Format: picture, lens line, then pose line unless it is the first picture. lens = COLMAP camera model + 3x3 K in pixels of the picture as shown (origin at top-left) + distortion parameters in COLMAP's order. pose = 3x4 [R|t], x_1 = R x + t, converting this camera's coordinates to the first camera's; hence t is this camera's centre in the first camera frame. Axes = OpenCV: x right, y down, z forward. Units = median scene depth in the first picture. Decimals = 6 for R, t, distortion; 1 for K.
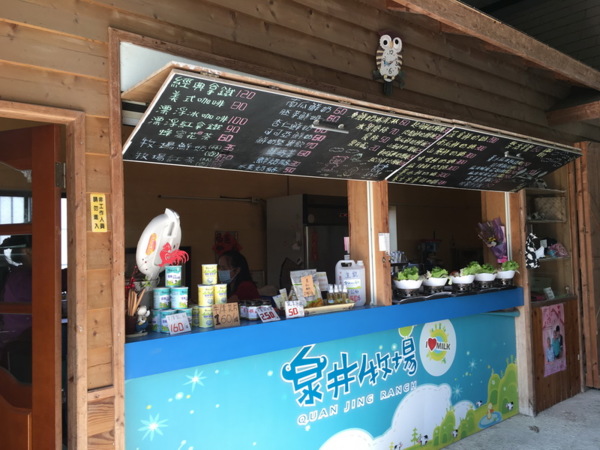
lens RADIAL K [[507.9, 0, 300.0], [0, 507.9, 225.0], [0, 0, 1]] dist [0.066082, -0.080933]
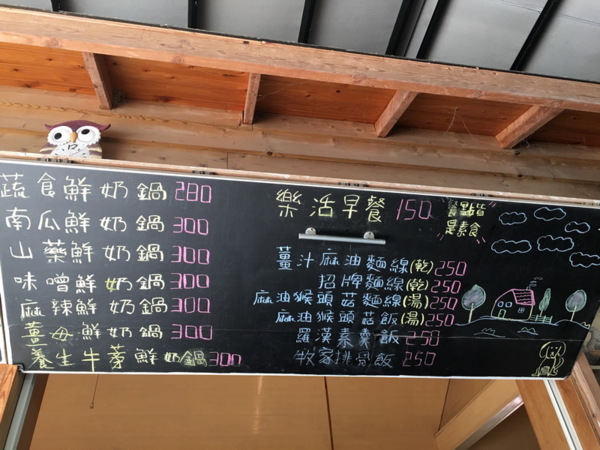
lens RADIAL K [[507.9, 0, 300.0], [0, 507.9, 225.0], [0, 0, 1]] dist [0.066082, -0.080933]
pose [[0.872313, -0.348358, -0.343098, 0.745316], [0.066920, 0.780165, -0.621984, 0.133980], [0.484346, 0.519604, 0.703861, 1.013390]]
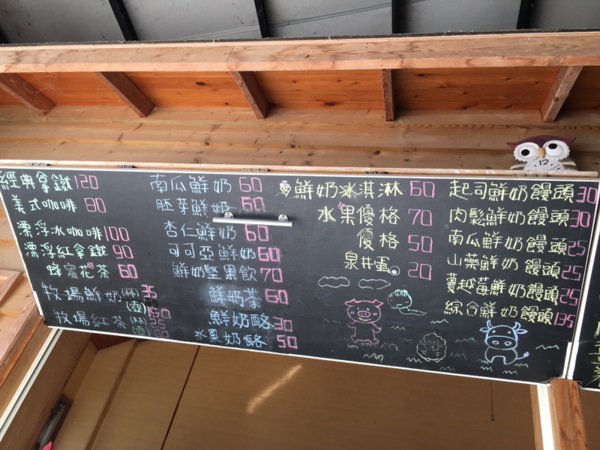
lens RADIAL K [[507.9, 0, 300.0], [0, 507.9, 225.0], [0, 0, 1]] dist [0.066082, -0.080933]
pose [[0.655813, -0.356828, -0.665269, 0.471438], [-0.187874, 0.776371, -0.601623, 0.150375], [0.731172, 0.519540, 0.442116, 0.771257]]
